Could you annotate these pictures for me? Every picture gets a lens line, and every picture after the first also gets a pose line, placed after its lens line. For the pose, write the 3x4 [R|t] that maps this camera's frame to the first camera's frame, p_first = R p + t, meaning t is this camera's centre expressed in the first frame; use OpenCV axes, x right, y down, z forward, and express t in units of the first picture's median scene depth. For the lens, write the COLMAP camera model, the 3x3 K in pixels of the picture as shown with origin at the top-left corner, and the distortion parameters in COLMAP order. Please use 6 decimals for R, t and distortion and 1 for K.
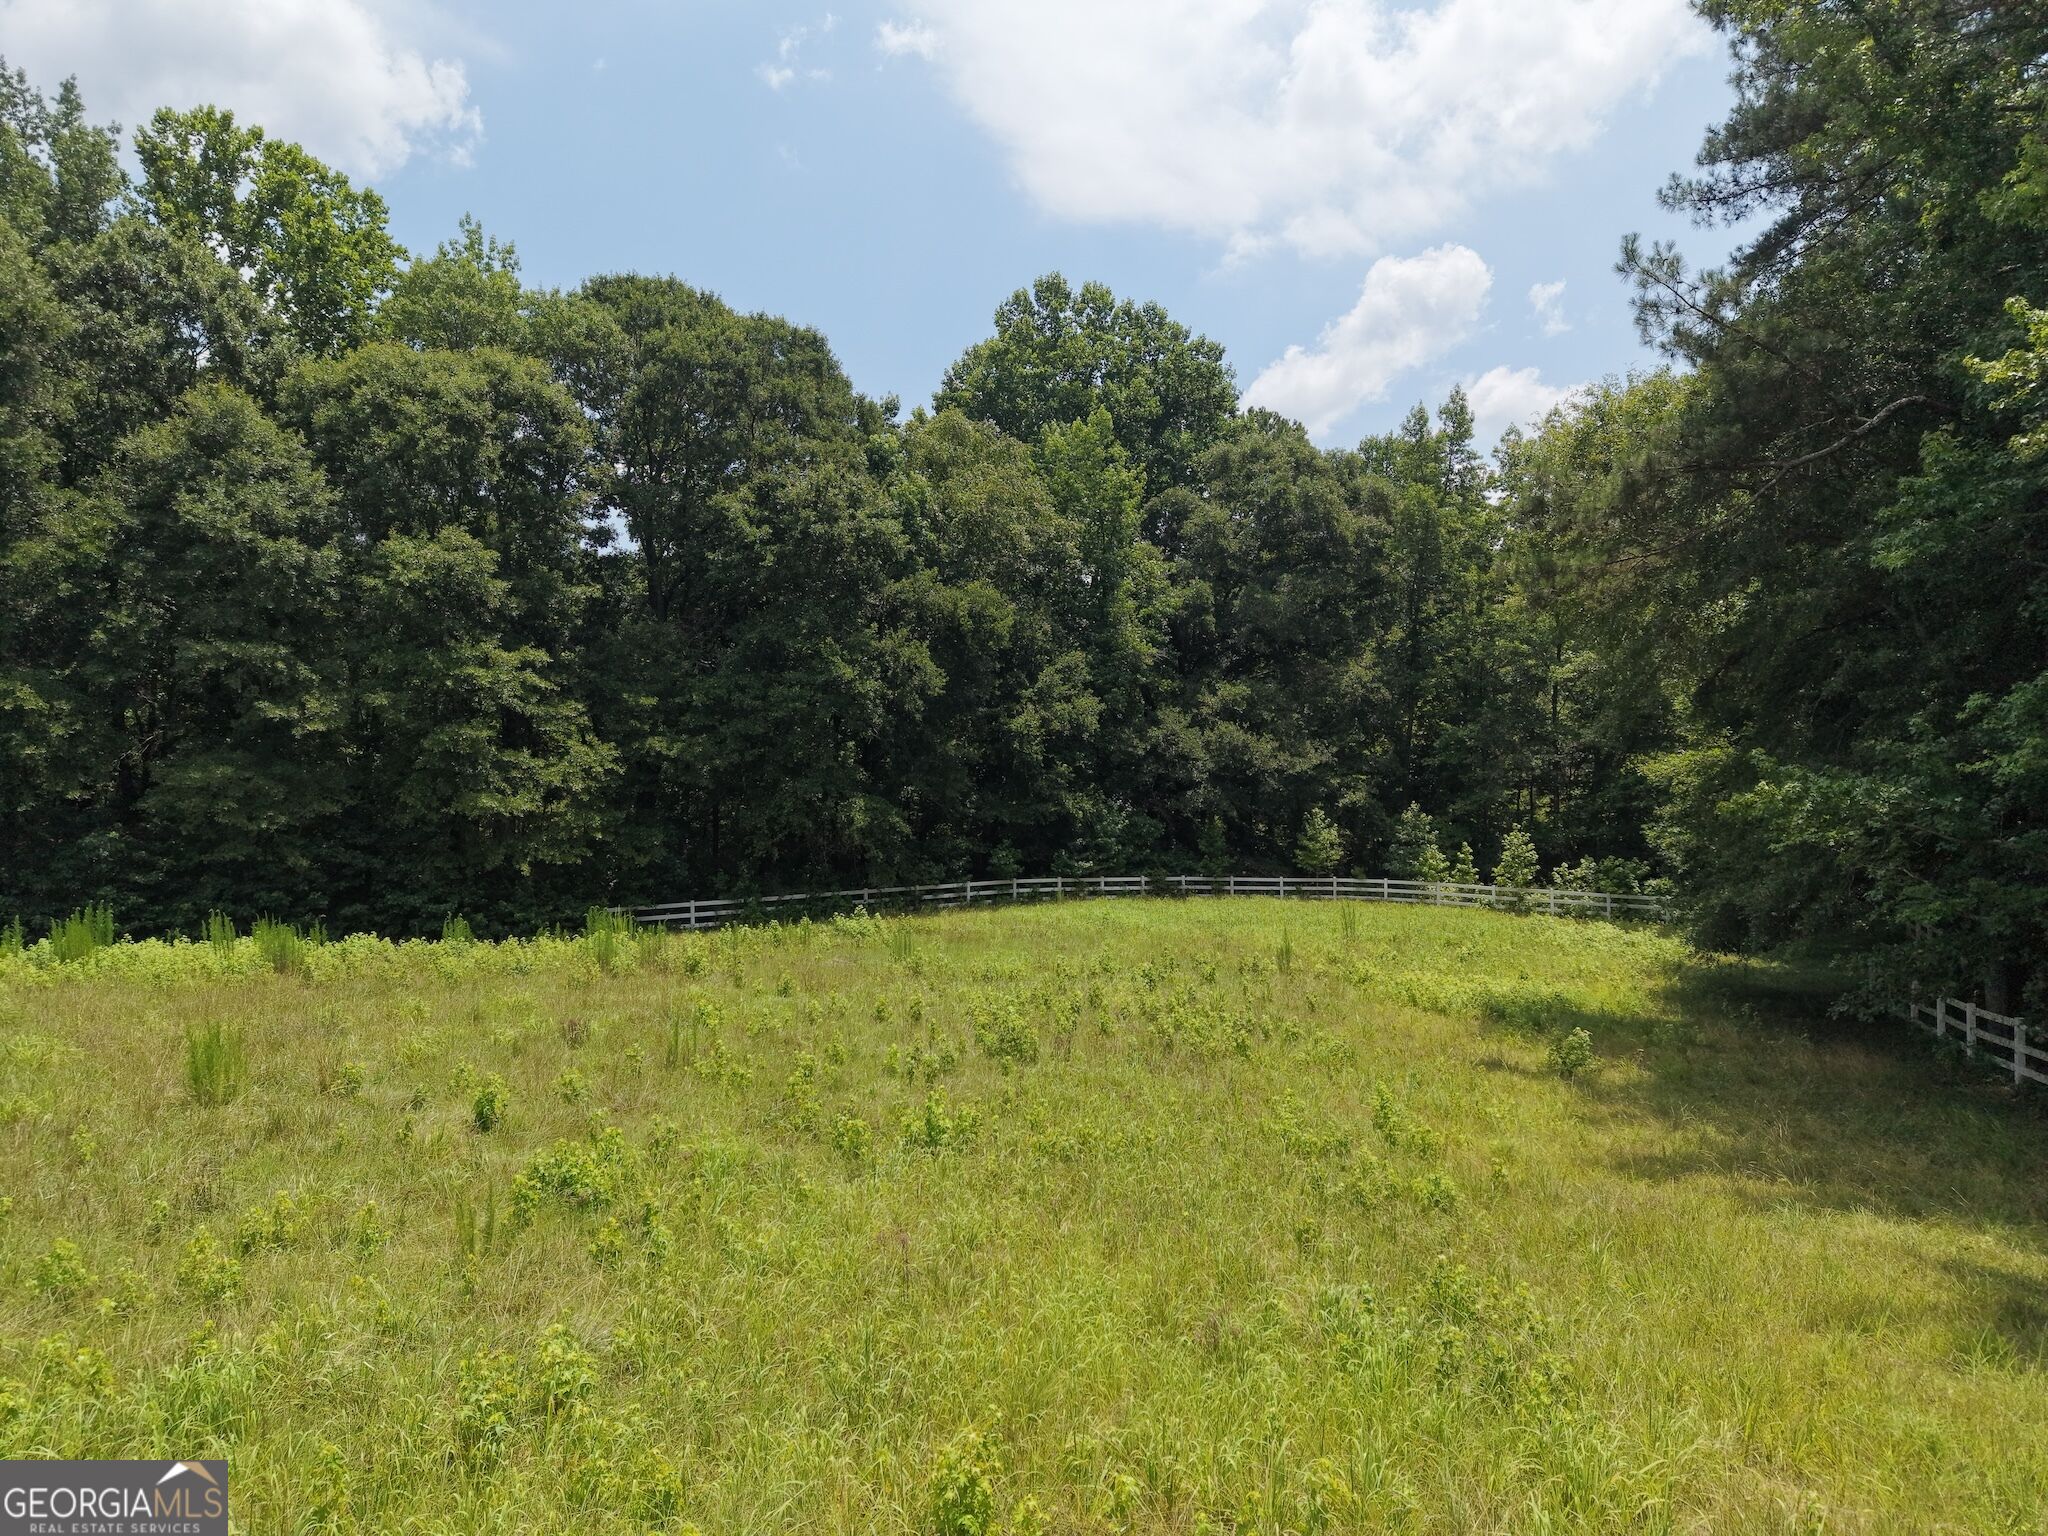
lens RADIAL K [[1380.8, 0, 1015.5], [0, 1380.8, 769.0], [0, 0, 1]] dist [0.046523, -0.031954]
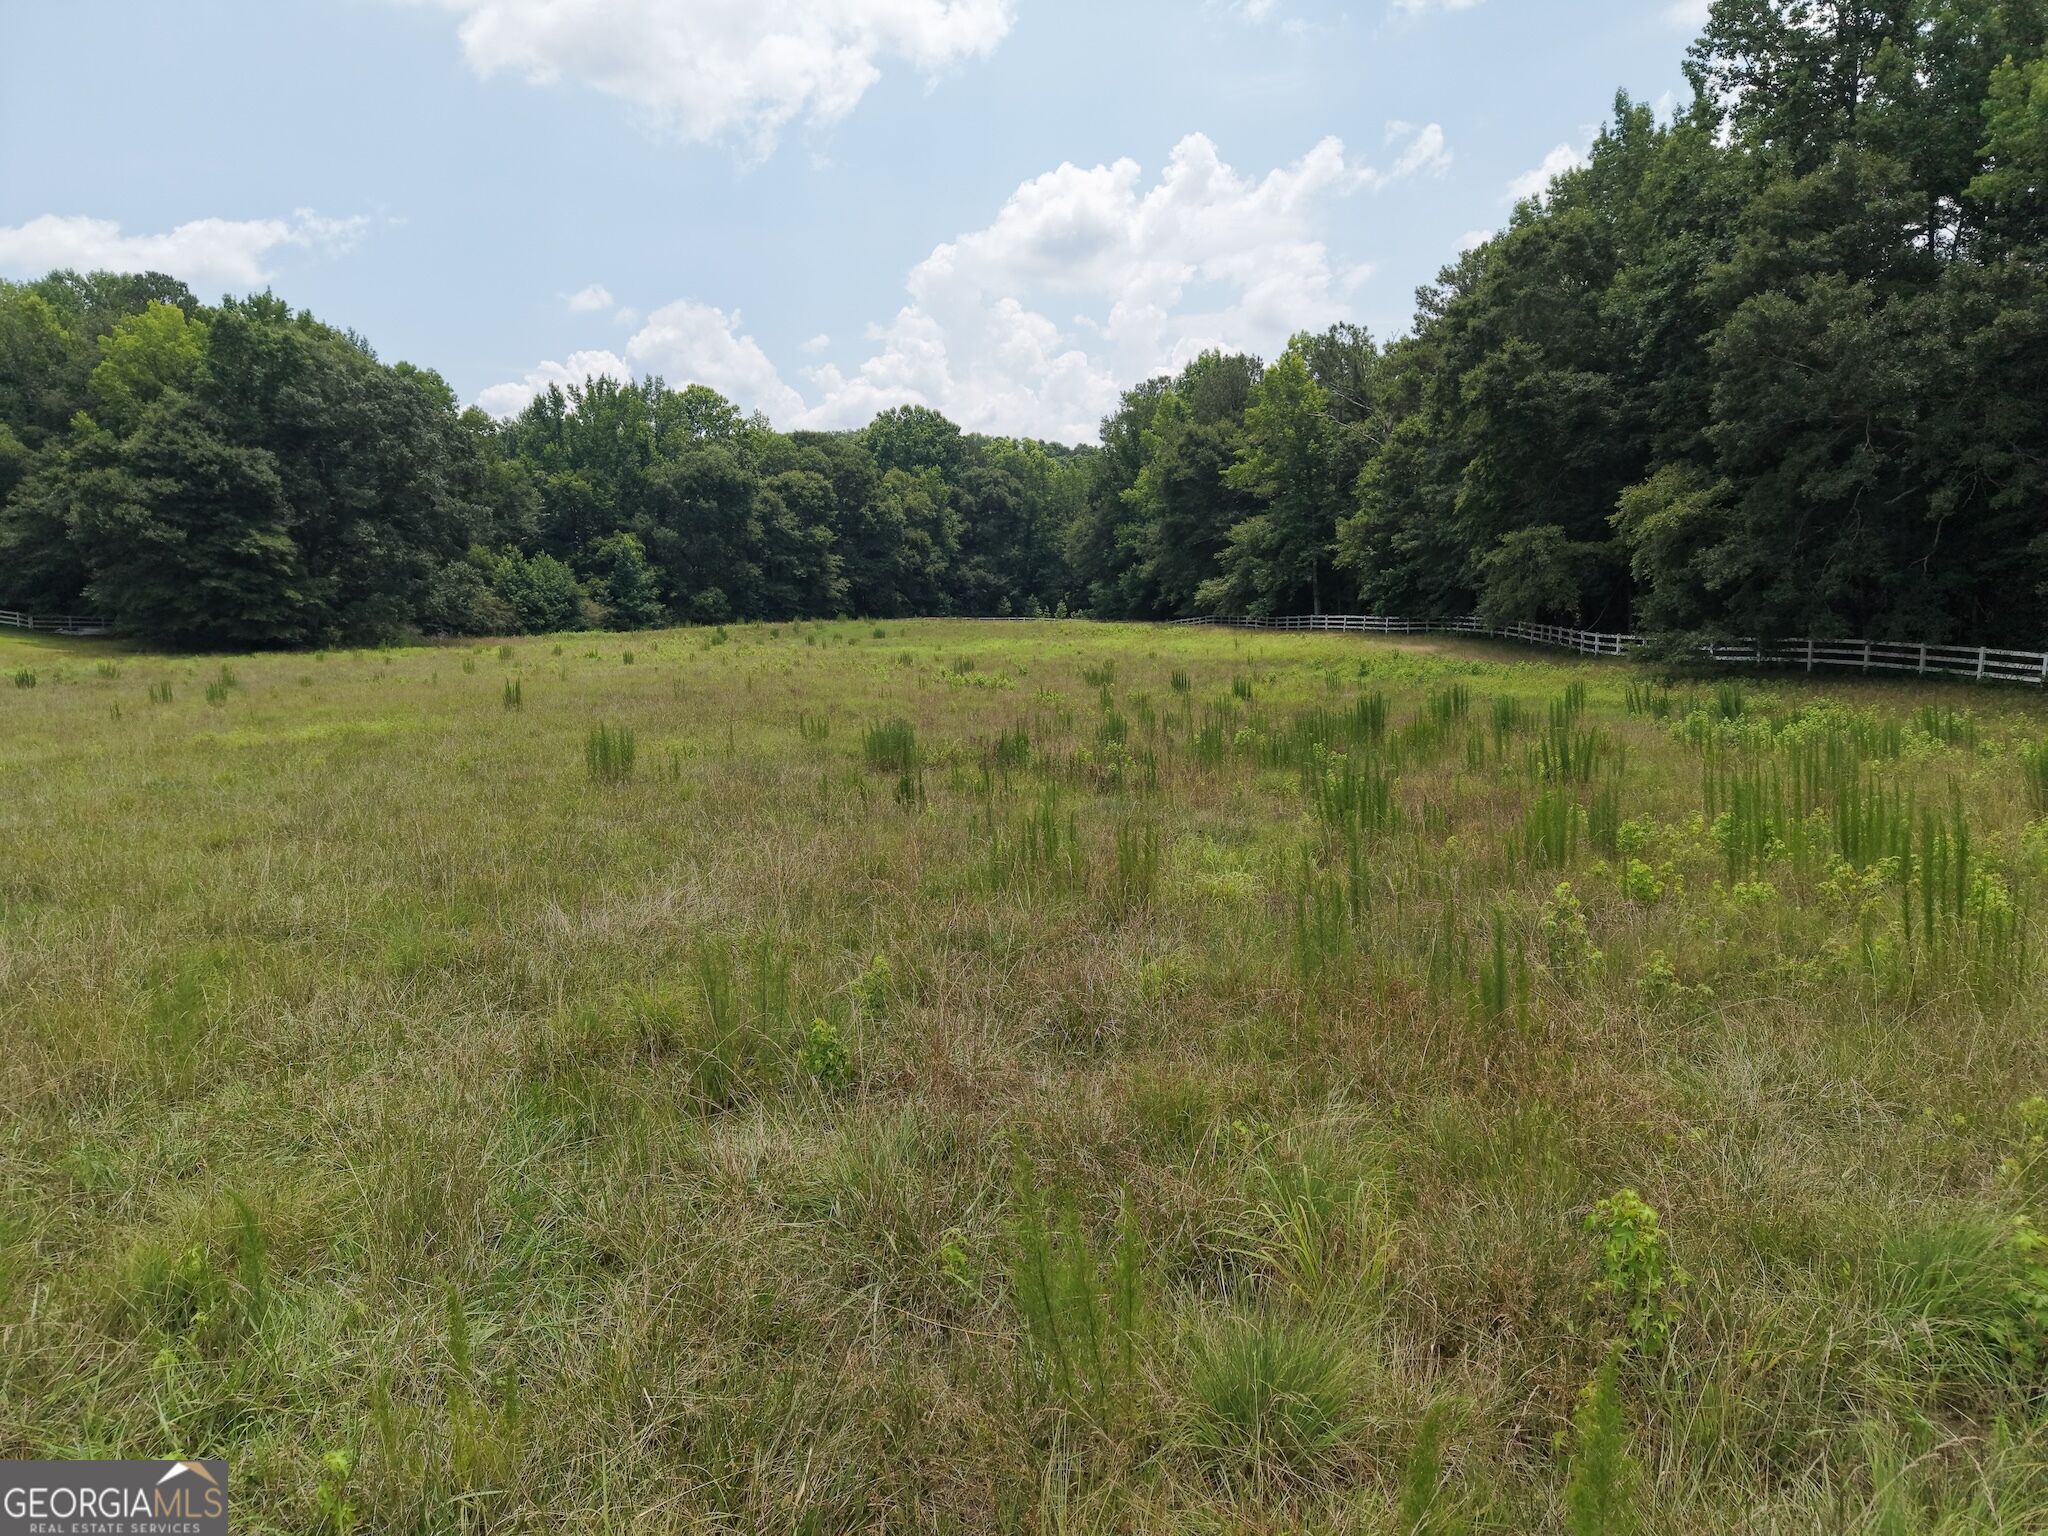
lens RADIAL K [[1380.8, 0, 1057.6], [0, 1380.8, 775.4], [0, 0, 1]] dist [0.046523, -0.031954]
pose [[0.932026, -0.048430, 0.359142, -0.867179], [-0.007482, 0.988247, 0.152682, -0.051503], [-0.362315, -0.144991, 0.920709, -2.134045]]
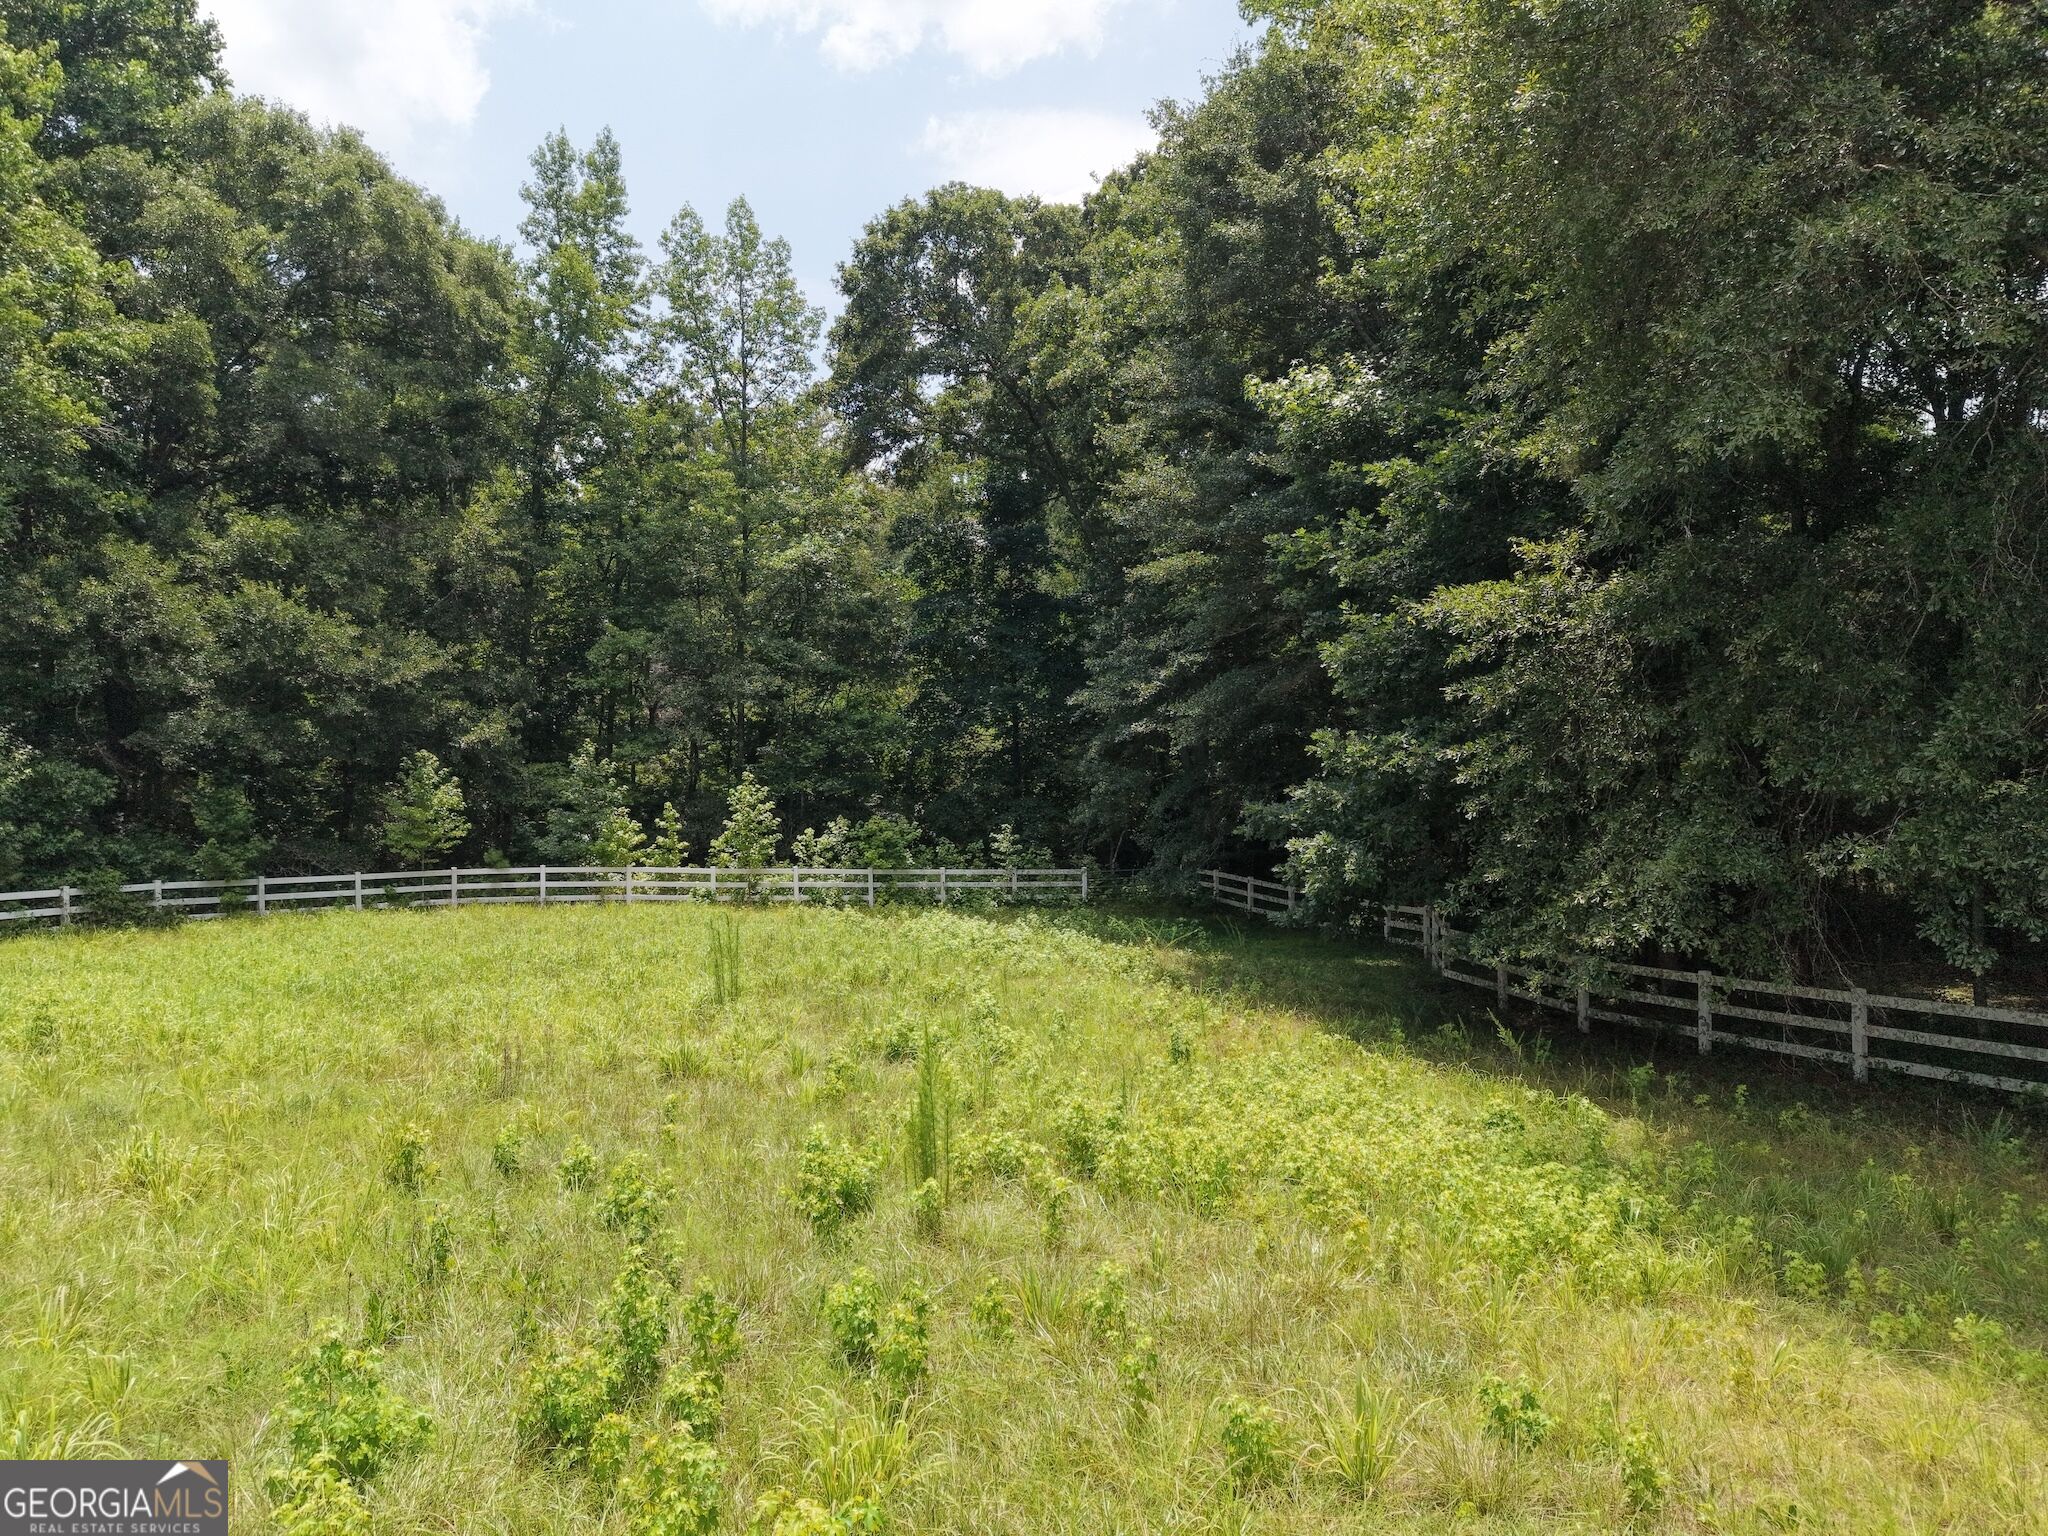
lens RADIAL K [[1380.8, 0, 1015.7], [0, 1380.8, 749.6], [0, 0, 1]] dist [0.046523, -0.031954]
pose [[0.726920, 0.006343, 0.686693, -0.001293], [-0.007981, 0.999968, -0.000789, 0.027336], [-0.686676, -0.004907, 0.726947, 0.416308]]
